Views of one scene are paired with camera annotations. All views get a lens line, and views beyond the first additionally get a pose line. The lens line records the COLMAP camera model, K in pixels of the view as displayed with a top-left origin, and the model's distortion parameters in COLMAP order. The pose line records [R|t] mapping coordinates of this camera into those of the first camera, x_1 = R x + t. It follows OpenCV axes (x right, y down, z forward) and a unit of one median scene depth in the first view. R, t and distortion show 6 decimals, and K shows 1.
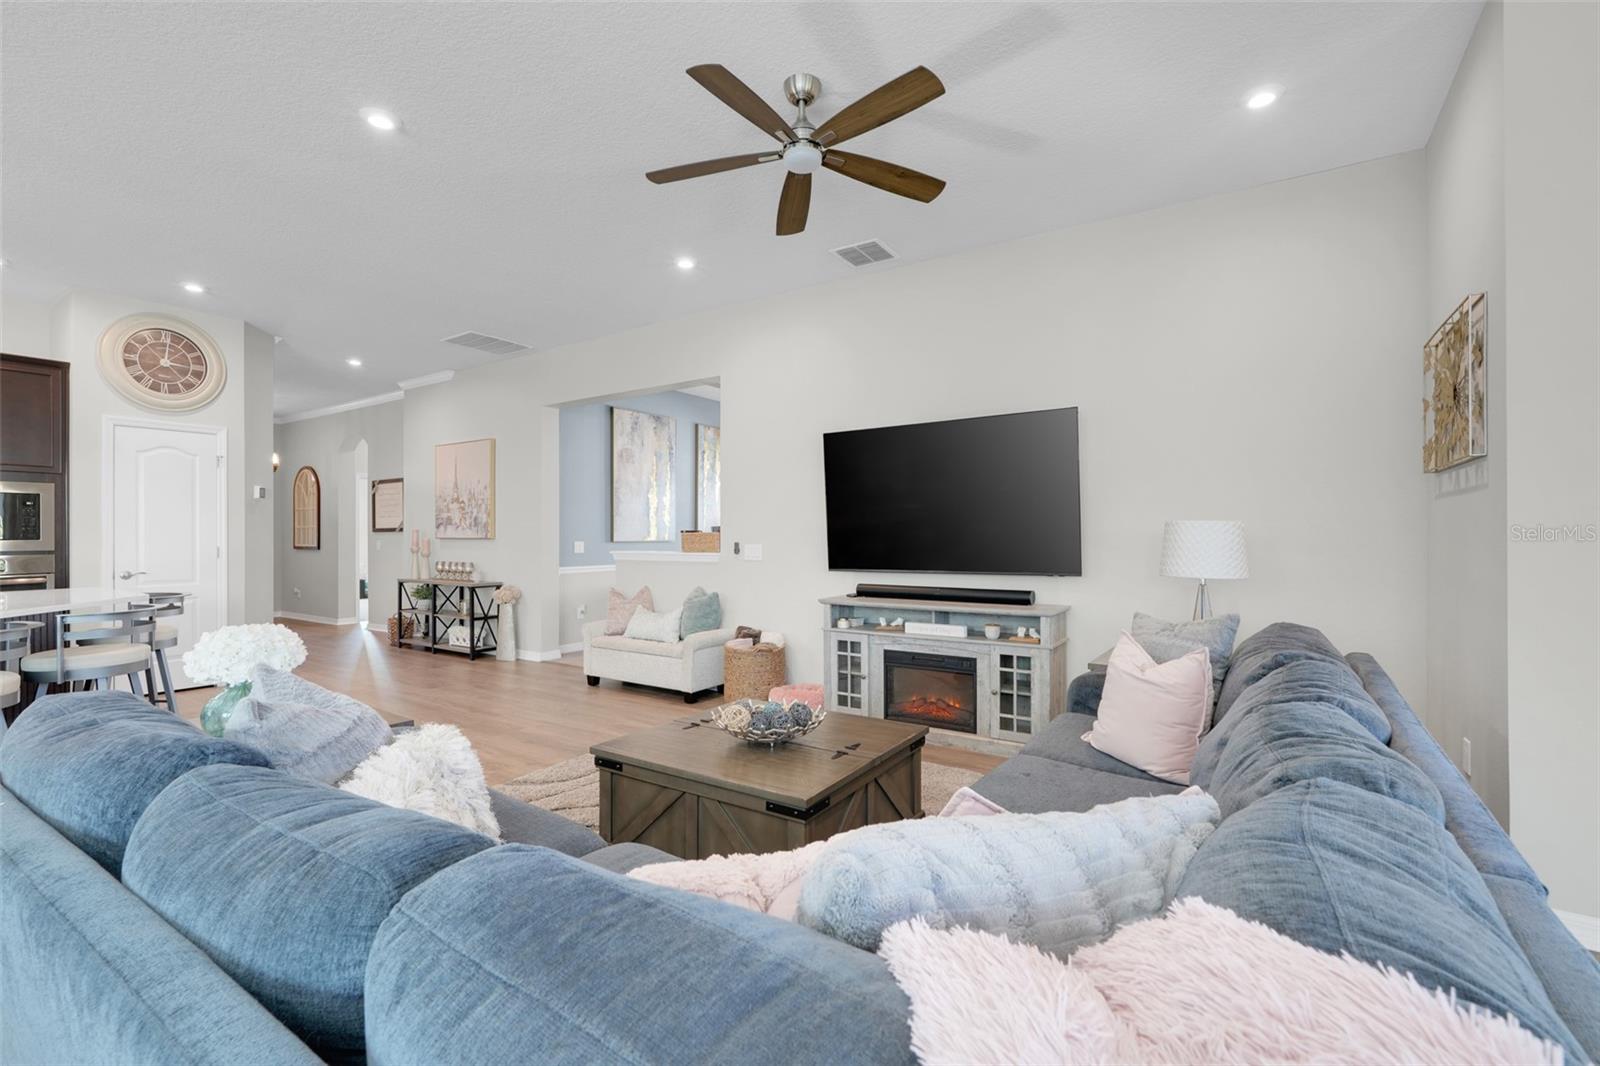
lens RADIAL K [[701.7, 0, 797.2], [0, 701.7, 534.1], [0, 0, 1]] dist [-0.016934, 0.010164]
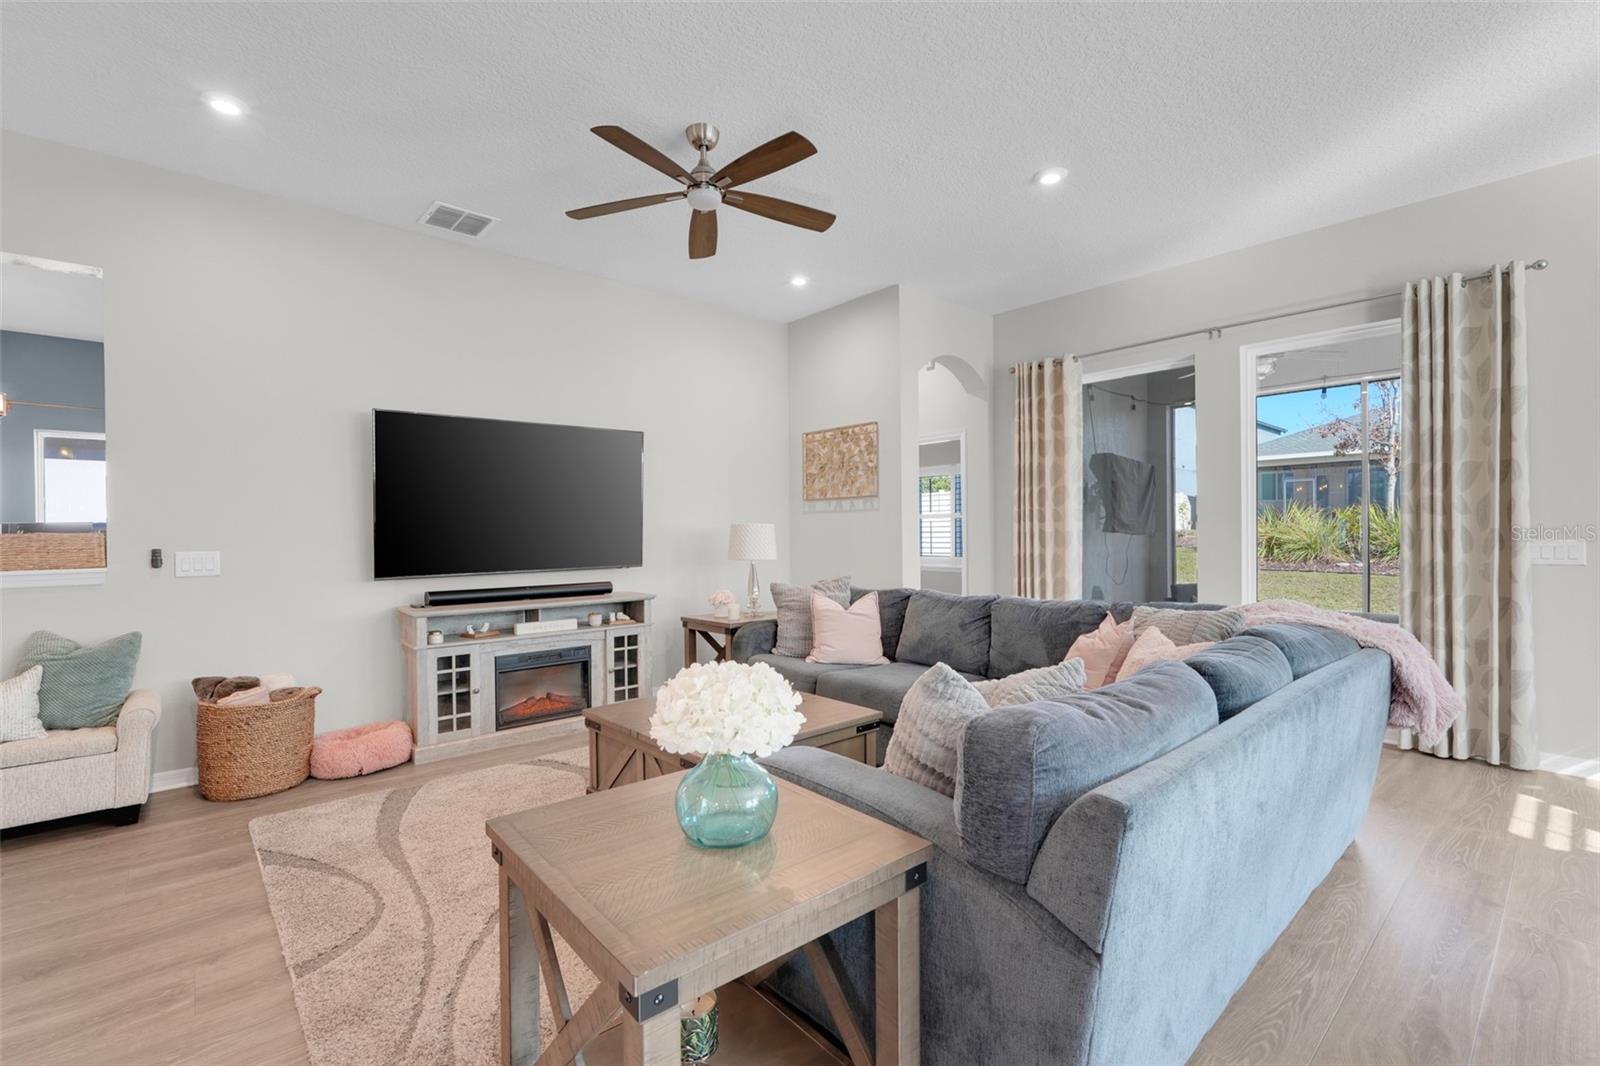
lens RADIAL K [[701.7, 0, 797.2], [0, 701.7, 534.1], [0, 0, 1]] dist [-0.016934, 0.010164]
pose [[0.258859, -0.003044, 0.965910, -0.684143], [0.005267, 0.999985, 0.001740, 0.000768], [-0.965901, 0.004637, 0.258871, 0.369140]]
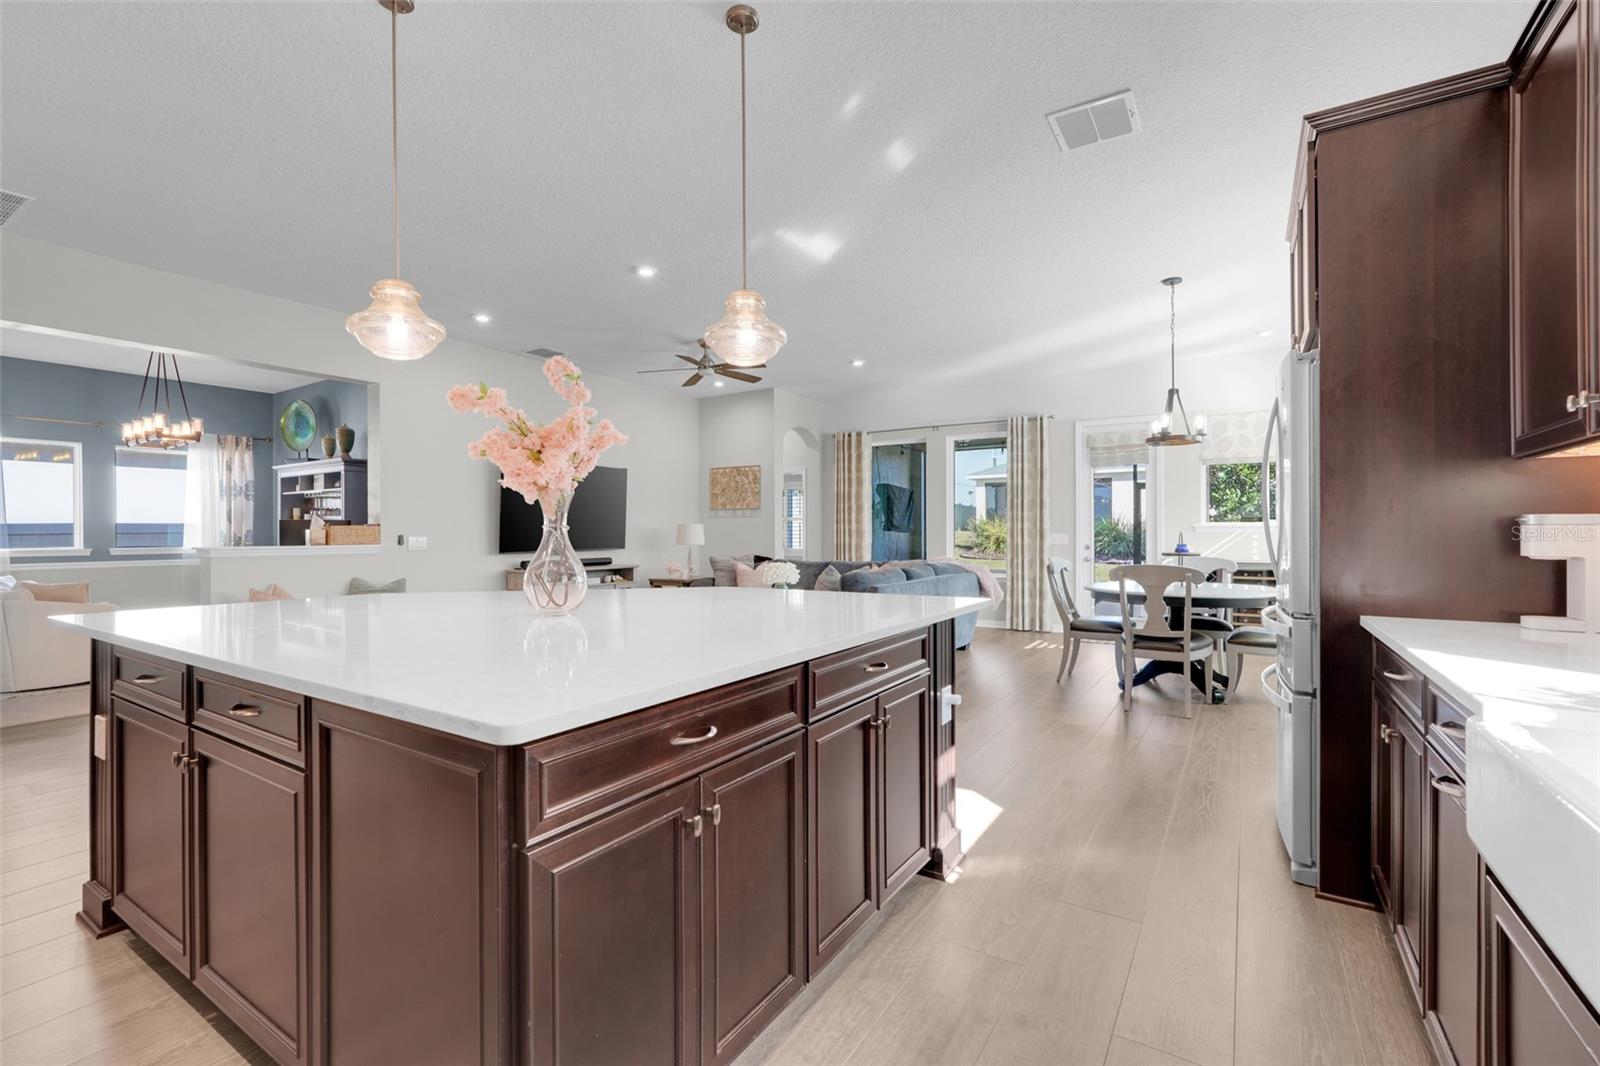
lens RADIAL K [[701.7, 0, 797.2], [0, 701.7, 534.1], [0, 0, 1]] dist [-0.016934, 0.010164]
pose [[-0.016345, -0.001490, 0.999865, -1.576847], [0.000126, 0.999999, 0.001492, 0.011284], [-0.999866, 0.000151, -0.016345, 0.473424]]
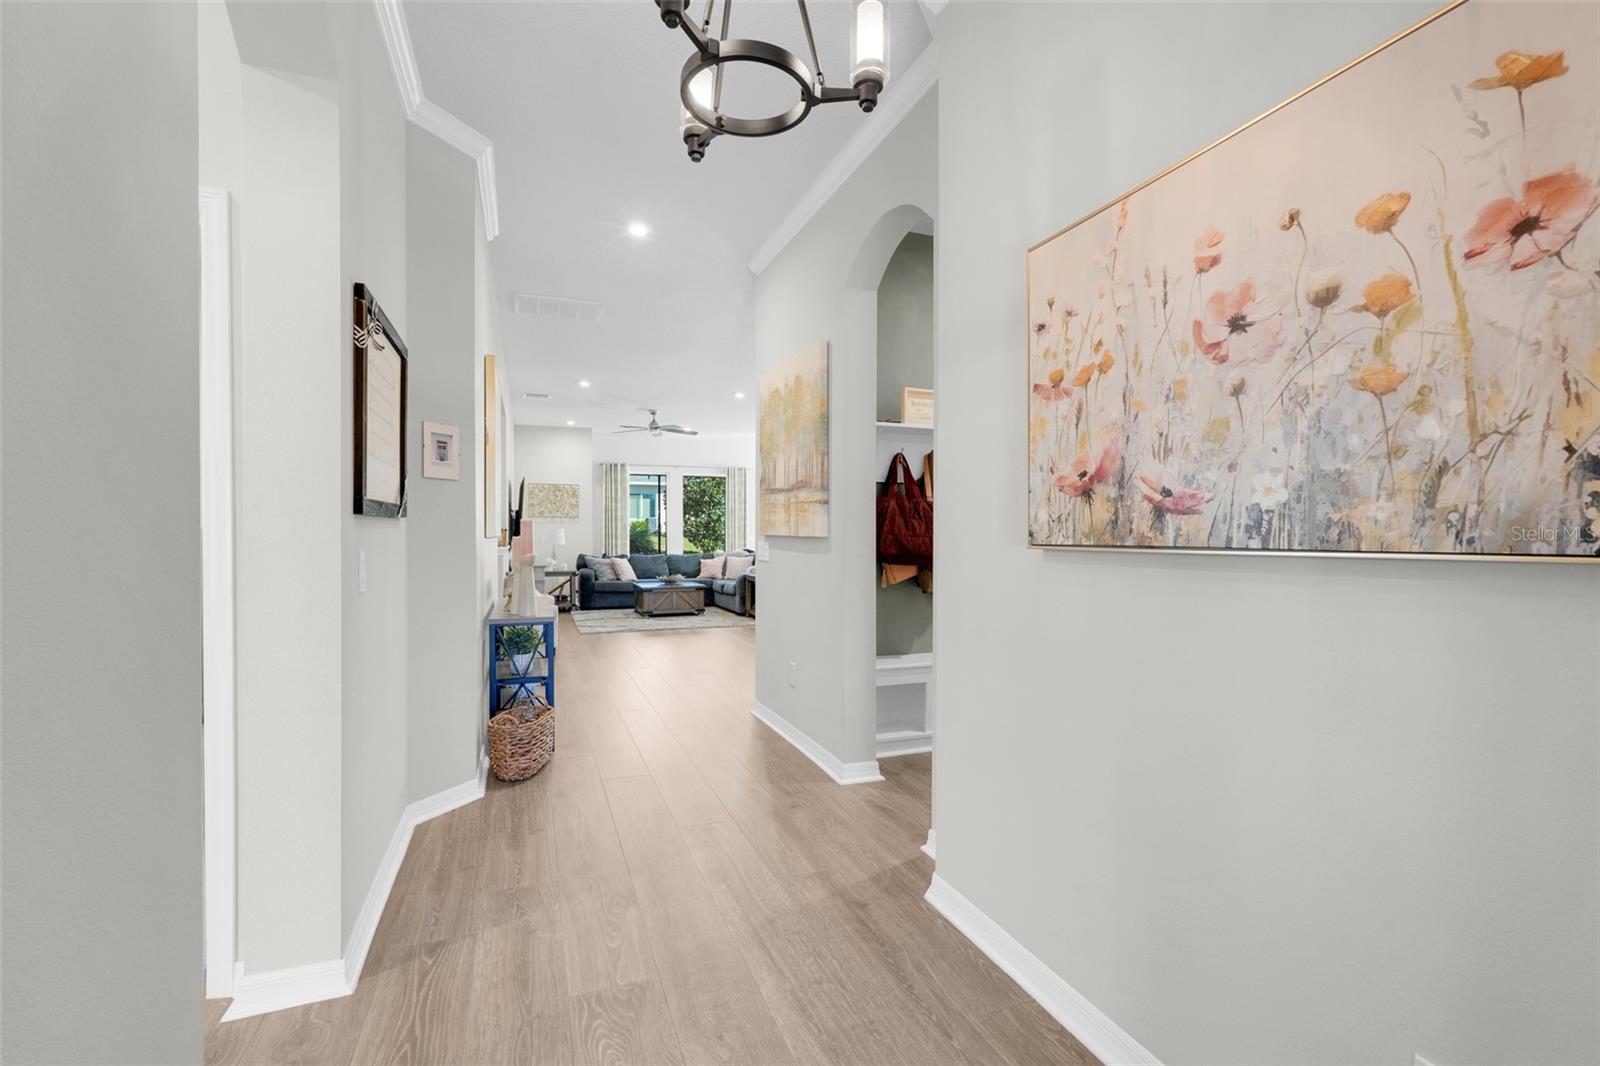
lens RADIAL K [[701.7, 0, 797.2], [0, 701.7, 534.1], [0, 0, 1]] dist [-0.016934, 0.010164]
pose [[-0.813598, -0.000404, 0.581428, -1.803245], [0.001657, 0.999994, 0.003015, -0.002204], [-0.581426, 0.003417, -0.813592, 2.327689]]
